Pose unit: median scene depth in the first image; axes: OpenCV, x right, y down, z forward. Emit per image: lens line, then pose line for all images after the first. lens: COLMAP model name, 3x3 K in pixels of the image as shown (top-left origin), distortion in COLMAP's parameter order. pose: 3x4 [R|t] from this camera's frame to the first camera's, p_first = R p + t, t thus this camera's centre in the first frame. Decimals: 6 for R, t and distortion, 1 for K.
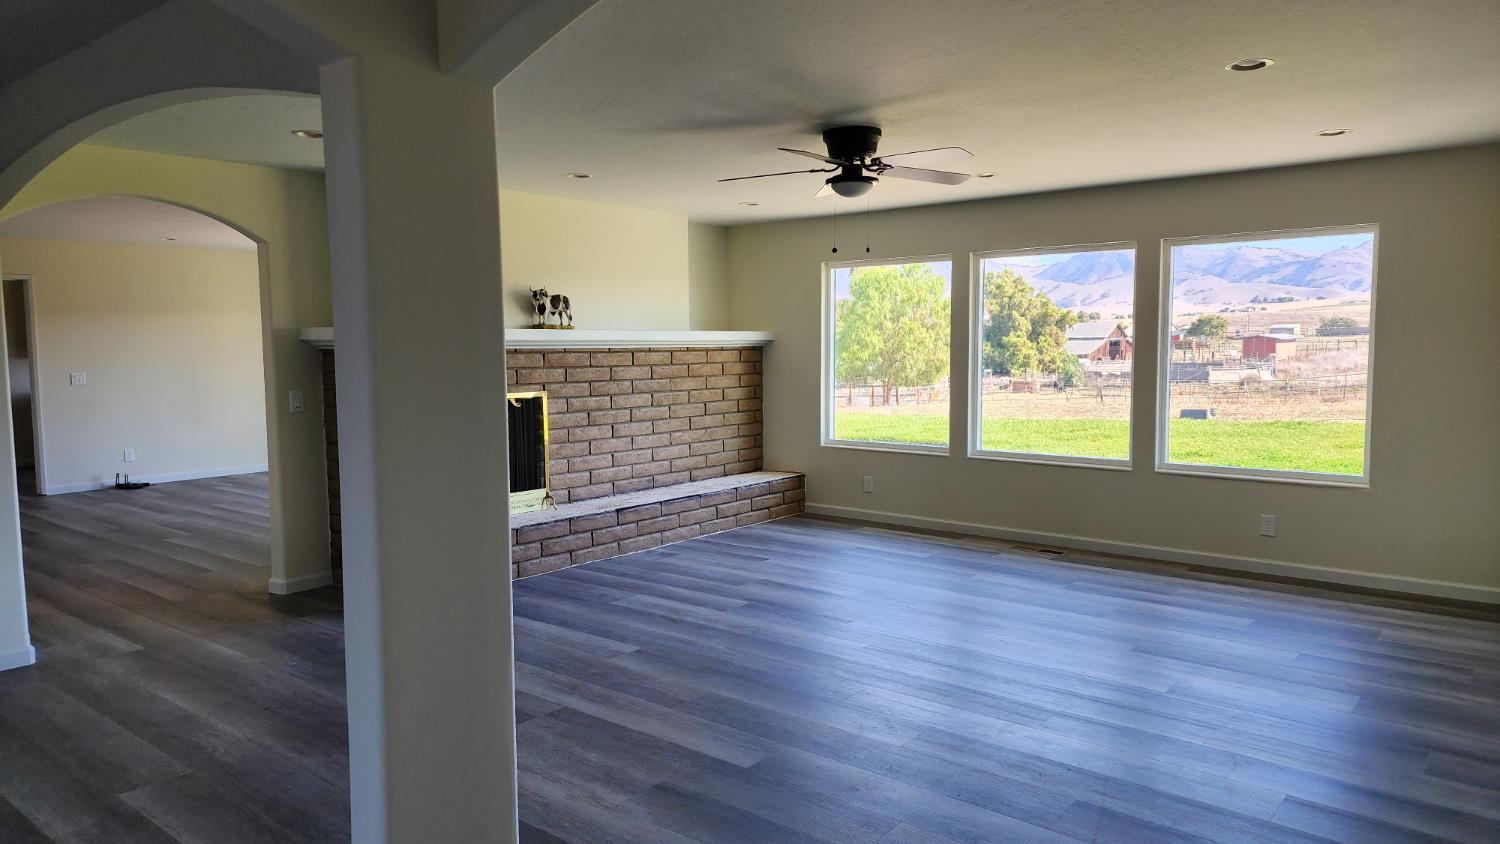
lens RADIAL K [[971.0, 0, 752.6], [0, 971.0, 430.1], [0, 0, 1]] dist [0.078476, -0.001638]
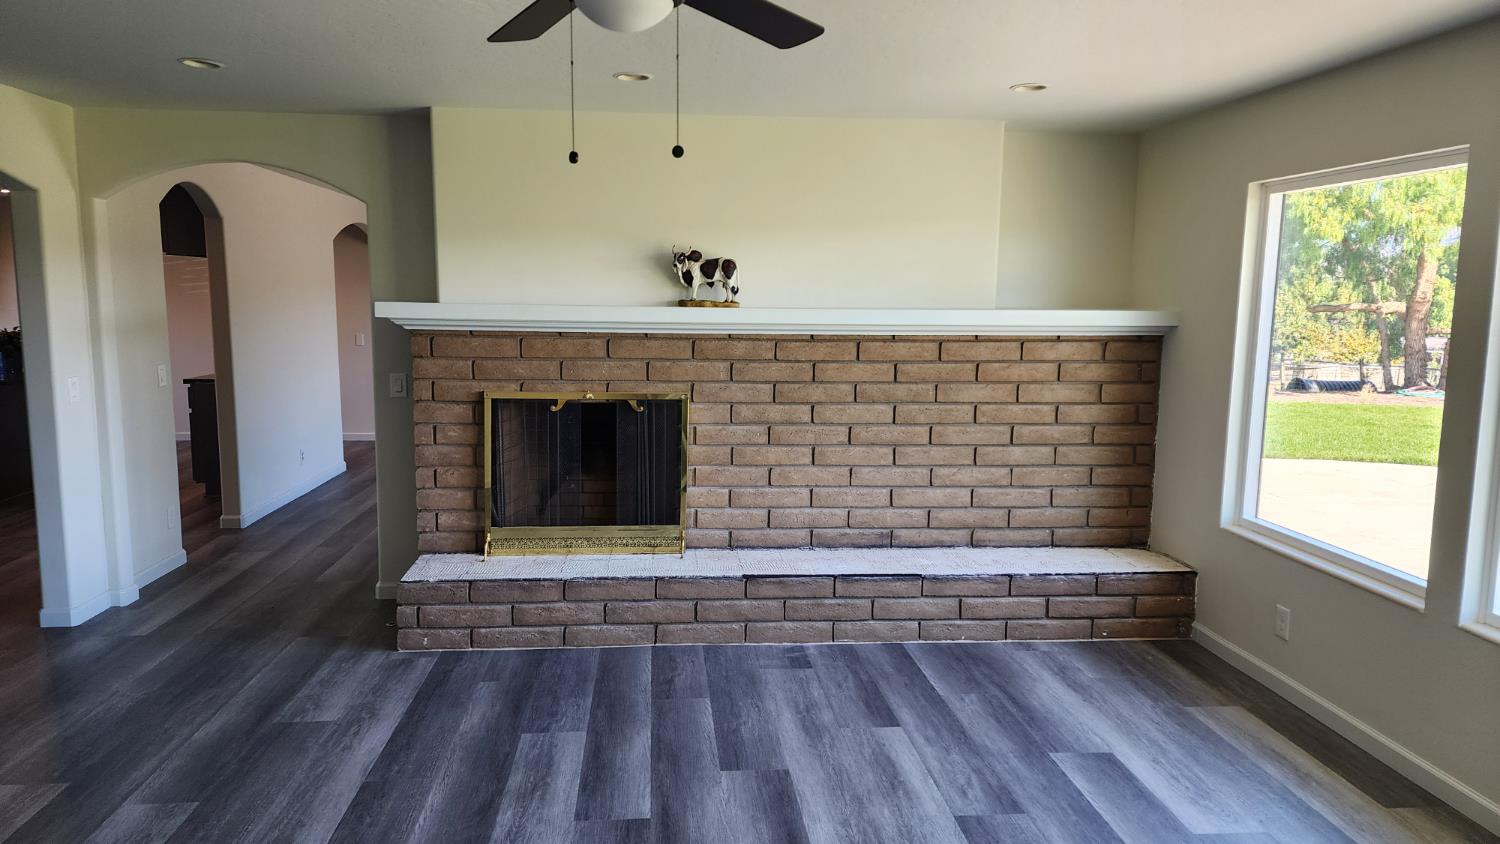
lens RADIAL K [[971.0, 0, 739.8], [0, 971.0, 411.8], [0, 0, 1]] dist [0.078476, -0.001638]
pose [[0.693274, 0.099133, -0.713824, 0.305339], [-0.079962, 0.994959, 0.060516, -0.066954], [0.716224, 0.015125, 0.697706, 0.486110]]
